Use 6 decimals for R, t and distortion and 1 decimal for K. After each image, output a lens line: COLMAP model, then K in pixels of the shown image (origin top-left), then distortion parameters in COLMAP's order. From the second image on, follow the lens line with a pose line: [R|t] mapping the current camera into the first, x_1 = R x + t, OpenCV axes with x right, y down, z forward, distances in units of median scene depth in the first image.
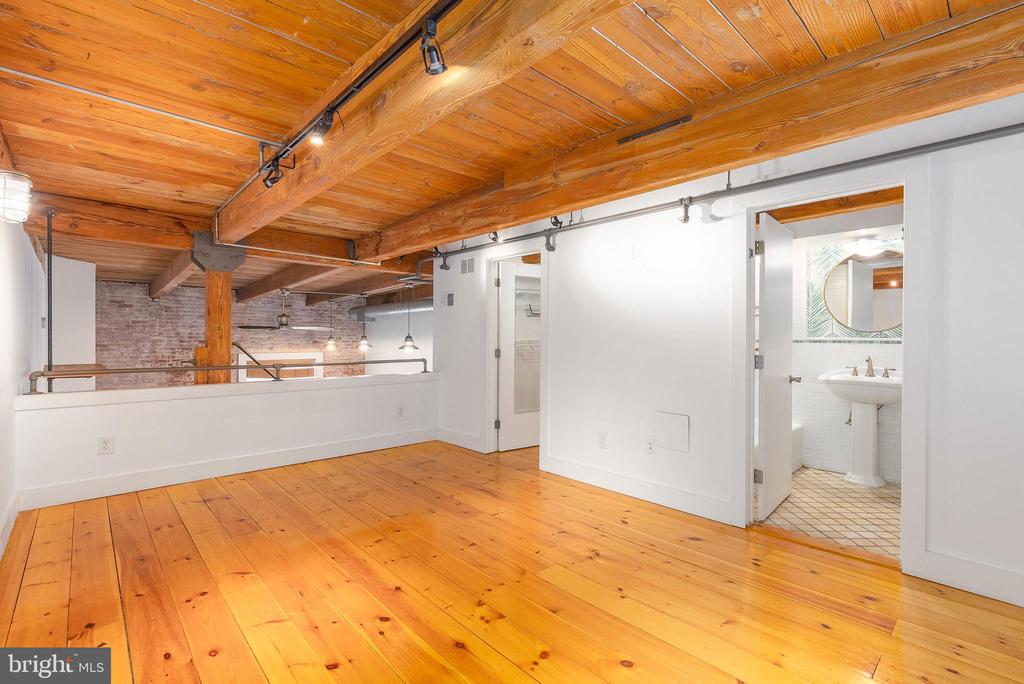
lens RADIAL K [[468.7, 0, 514.8], [0, 468.7, 337.5], [0, 0, 1]] dist [-0.009242, 0.002020]
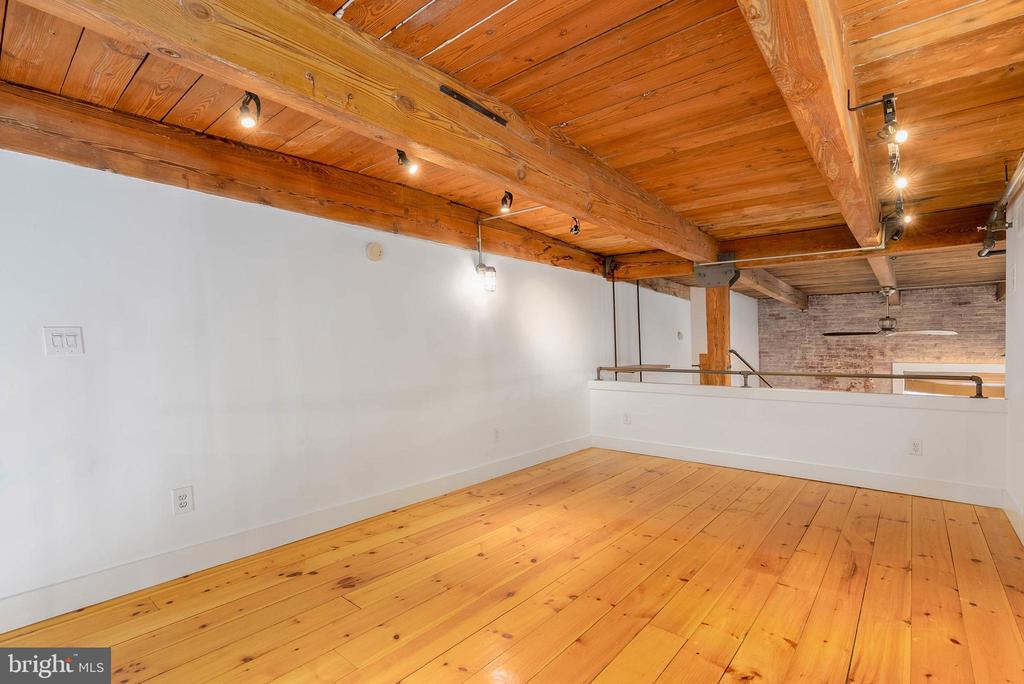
lens RADIAL K [[468.7, 0, 504.5], [0, 468.7, 345.2], [0, 0, 1]] dist [-0.009242, 0.002020]
pose [[0.111116, -0.007140, -0.993782, 0.370530], [0.007981, 0.999948, -0.006292, 0.001712], [0.993775, -0.007232, 0.111167, 0.280973]]
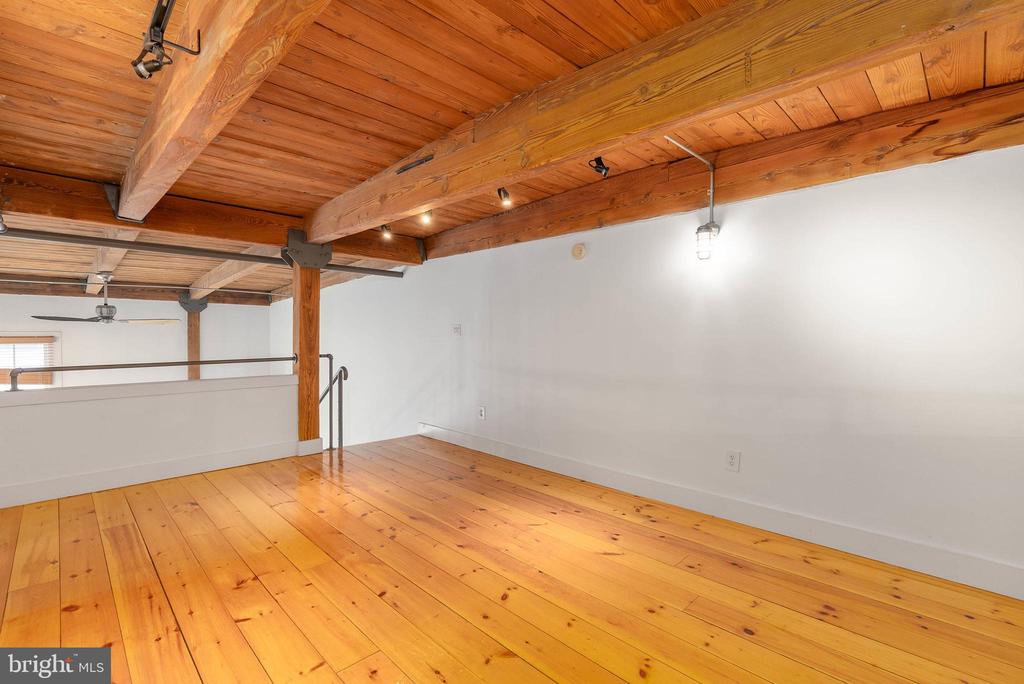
lens RADIAL K [[468.7, 0, 526.1], [0, 468.7, 340.1], [0, 0, 1]] dist [-0.009242, 0.002020]
pose [[-0.998586, -0.005596, -0.052862, -0.143193], [-0.006147, 0.999929, 0.010255, 0.001269], [0.052801, 0.010565, -0.998549, 0.889019]]
